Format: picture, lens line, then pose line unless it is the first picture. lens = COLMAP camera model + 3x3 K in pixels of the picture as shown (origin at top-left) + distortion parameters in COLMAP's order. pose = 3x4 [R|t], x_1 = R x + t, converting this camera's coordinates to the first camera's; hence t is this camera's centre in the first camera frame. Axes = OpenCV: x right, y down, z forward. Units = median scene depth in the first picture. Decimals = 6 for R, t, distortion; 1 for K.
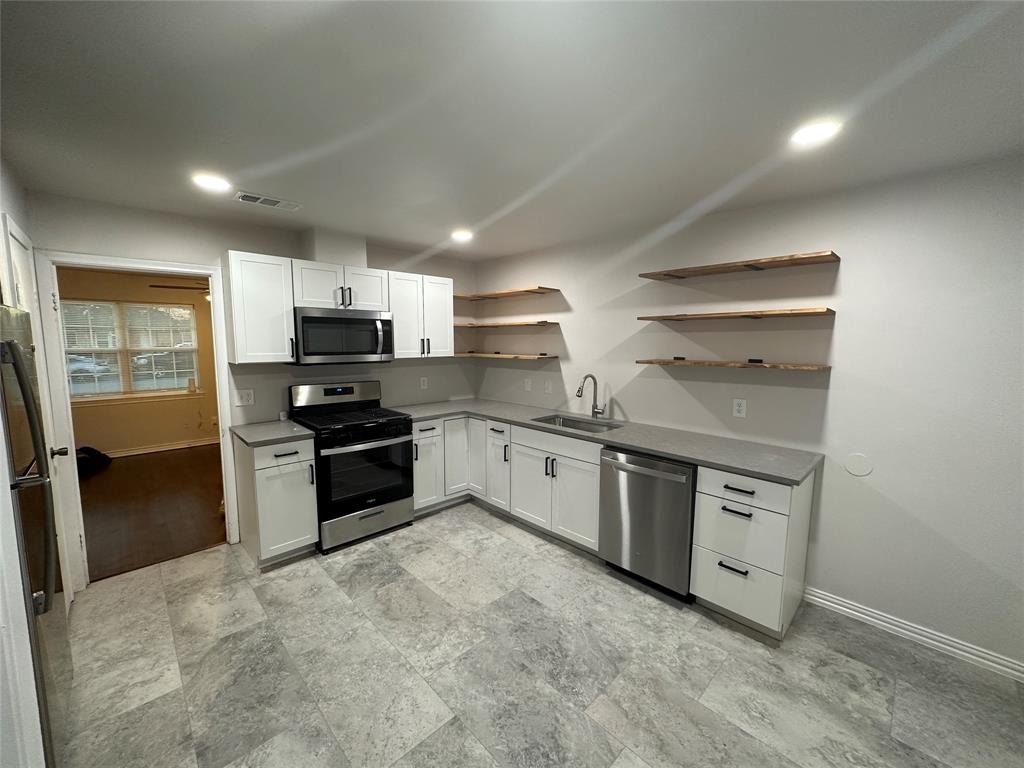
lens RADIAL K [[407.2, 0, 512.8], [0, 407.2, 384.0], [0, 0, 1]] dist [-0.002671, 0.000352]
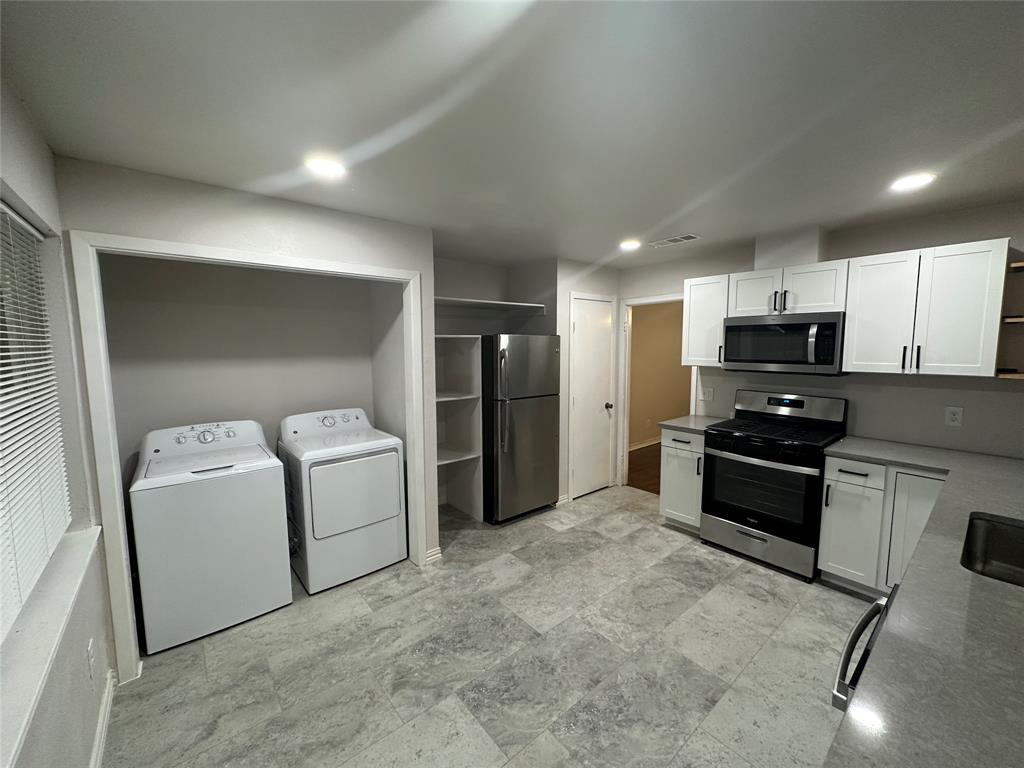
lens RADIAL K [[407.2, 0, 512.9], [0, 407.2, 383.8], [0, 0, 1]] dist [-0.002671, 0.000352]
pose [[-0.076843, 0.094227, -0.992581, 0.655777], [-0.104301, 0.989302, 0.101991, -0.066637], [0.991573, 0.111364, -0.066193, 0.542260]]
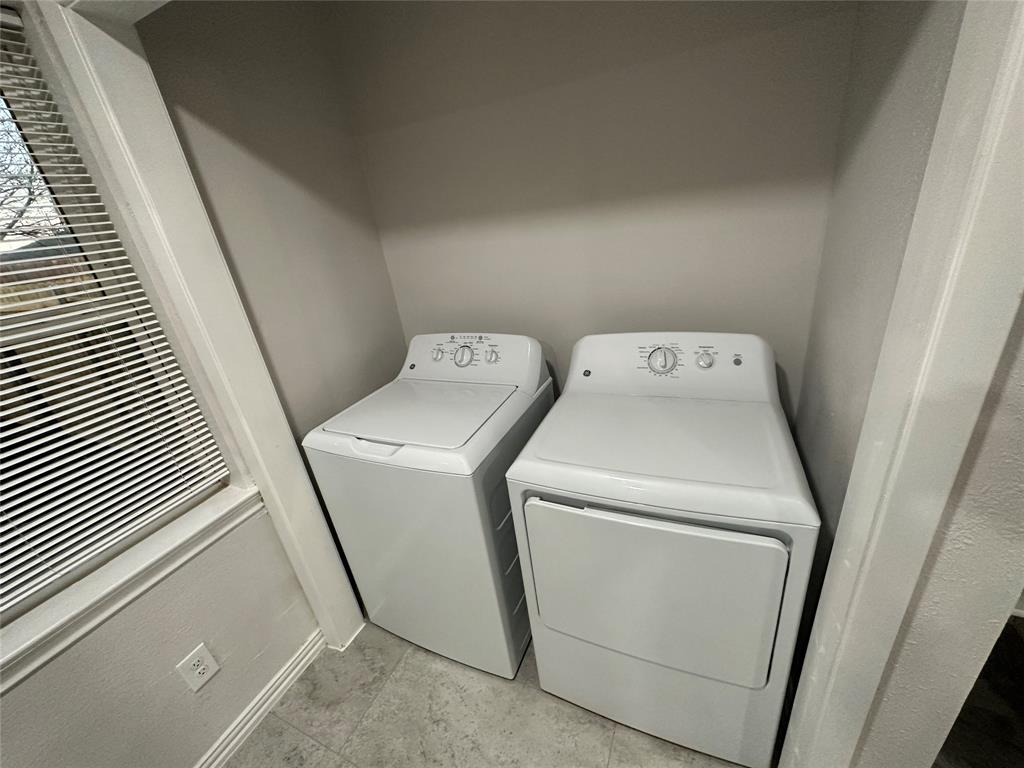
lens RADIAL K [[407.2, 0, 512.1], [0, 407.2, 382.6], [0, 0, 1]] dist [-0.002671, 0.000352]
pose [[-0.925842, 0.244911, -0.287812, -0.090084], [0.082788, 0.874528, 0.477857, -0.016235], [0.368732, 0.418592, -0.829950, 0.321806]]
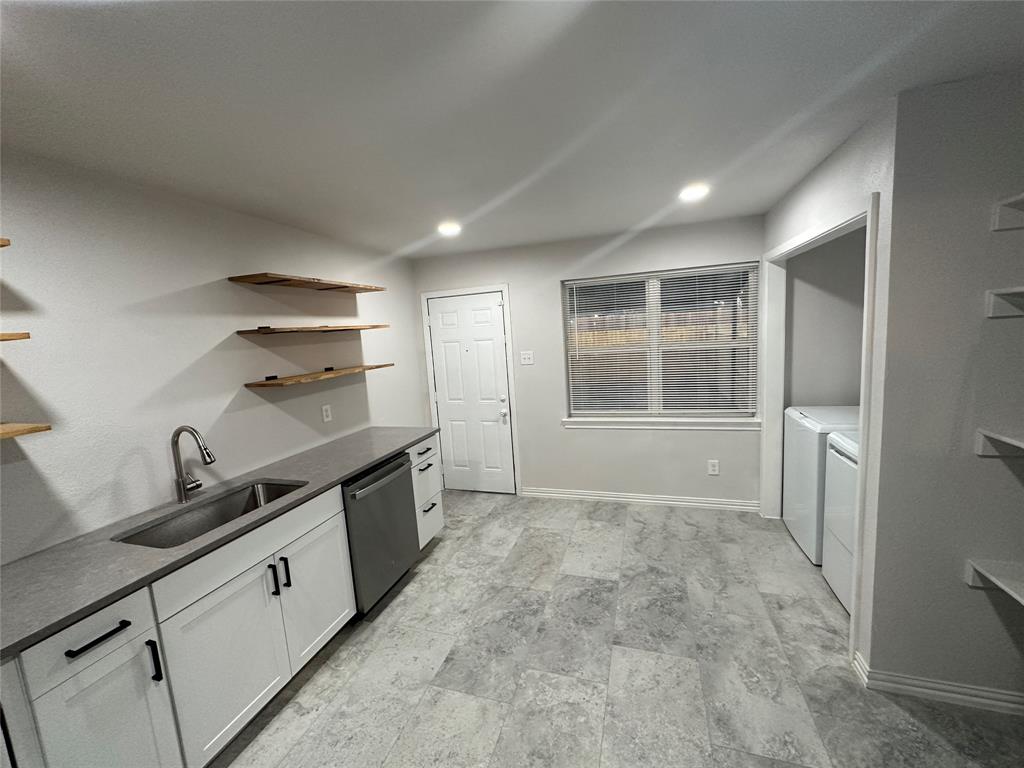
lens RADIAL K [[407.2, 0, 512.0], [0, 407.2, 383.3], [0, 0, 1]] dist [-0.002671, 0.000352]
pose [[-0.464943, -0.087299, 0.881026, -0.606491], [0.157535, 0.971089, 0.179359, -0.130864], [-0.871212, 0.222184, -0.437748, 0.975465]]
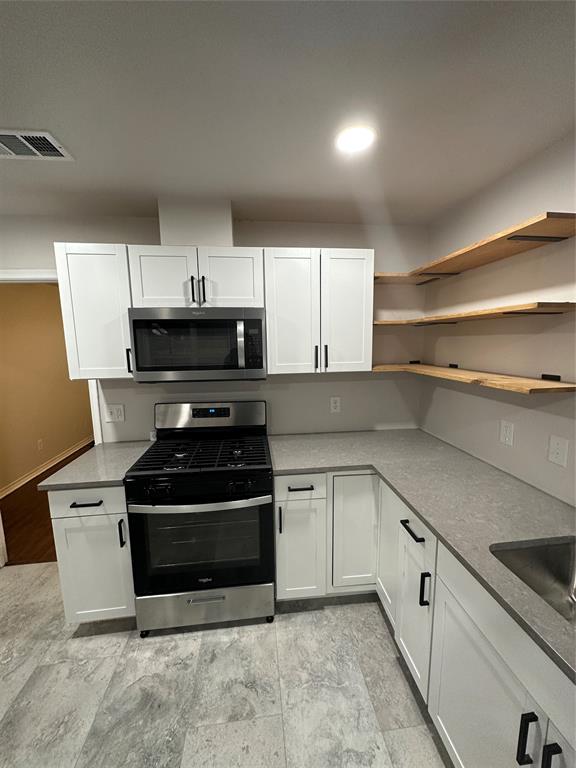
lens RADIAL K [[305.4, 0, 288.9], [0, 305.4, 384.2], [0, 0, 1]] dist [-0.002671, 0.000352]
pose [[0.794312, 0.070767, -0.603374, 0.065969], [-0.049213, 0.997423, 0.052197, -0.094359], [0.605513, -0.011767, 0.795748, 0.753859]]
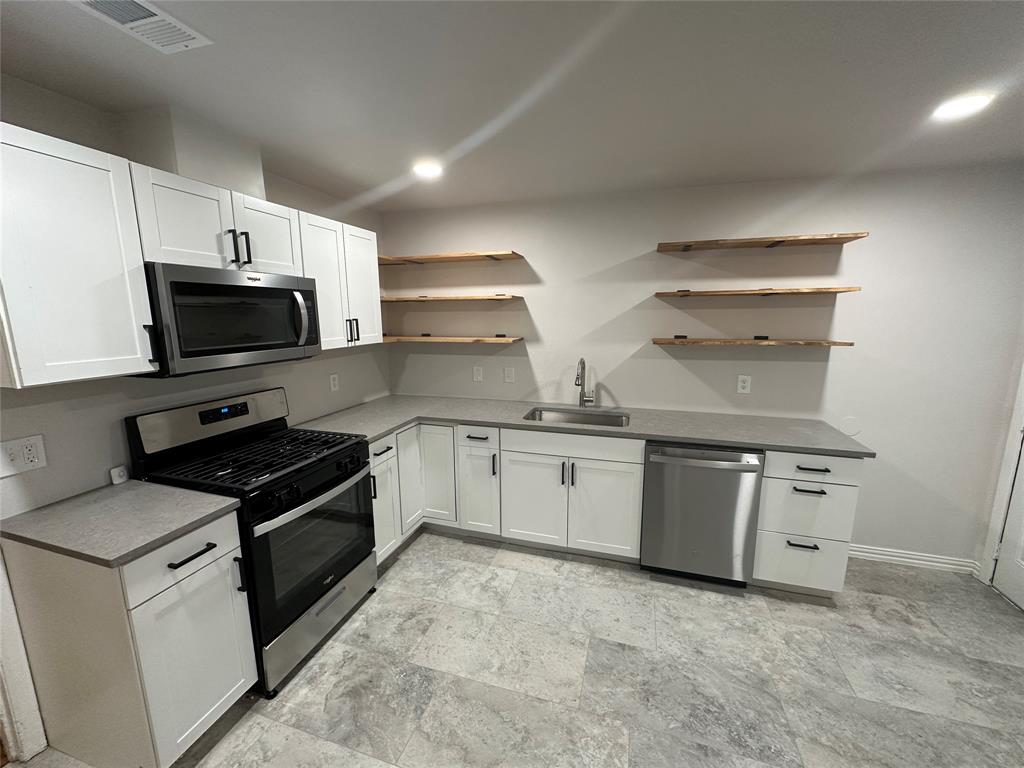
lens RADIAL K [[407.2, 0, 512.9], [0, 407.2, 383.5], [0, 0, 1]] dist [-0.002671, 0.000352]
pose [[0.878083, -0.091030, 0.469770, -0.409664], [0.060298, 0.994962, 0.080092, -0.056626], [-0.474694, -0.042001, 0.879148, 0.358725]]
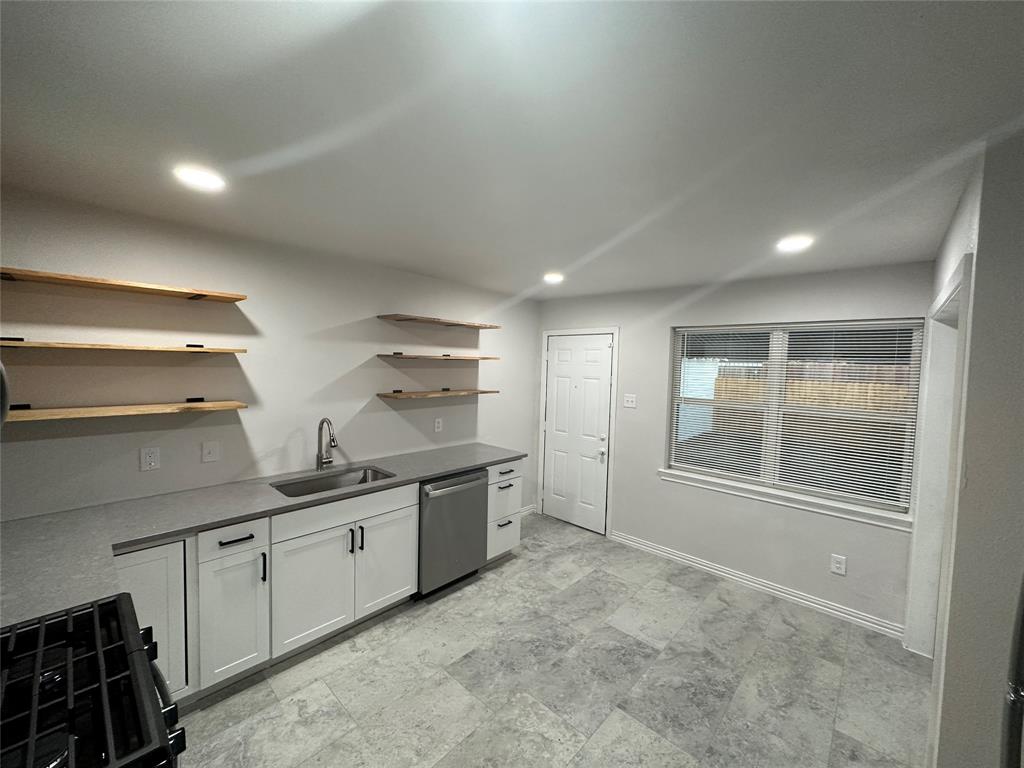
lens RADIAL K [[407.2, 0, 512.2], [0, 407.2, 382.8], [0, 0, 1]] dist [-0.002671, 0.000352]
pose [[-0.053022, -0.053760, 0.997145, -0.754178], [0.080082, 0.995105, 0.057908, -0.131294], [-0.995377, 0.082924, -0.048457, 0.768888]]
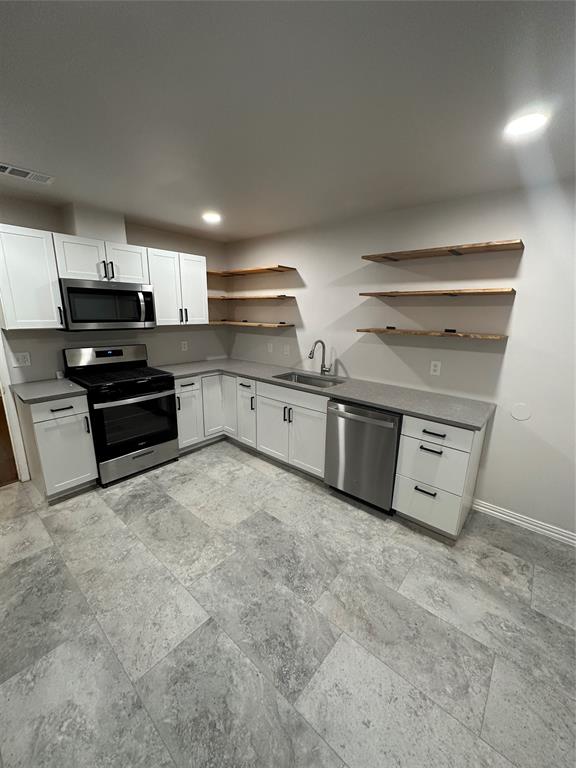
lens RADIAL K [[305.4, 0, 288.6], [0, 305.4, 384.4], [0, 0, 1]] dist [-0.002671, 0.000352]
pose [[0.995882, -0.008321, 0.090281, 0.011672], [-0.003512, 0.991492, 0.130122, -0.012506], [-0.090596, -0.129904, 0.987379, 0.084772]]
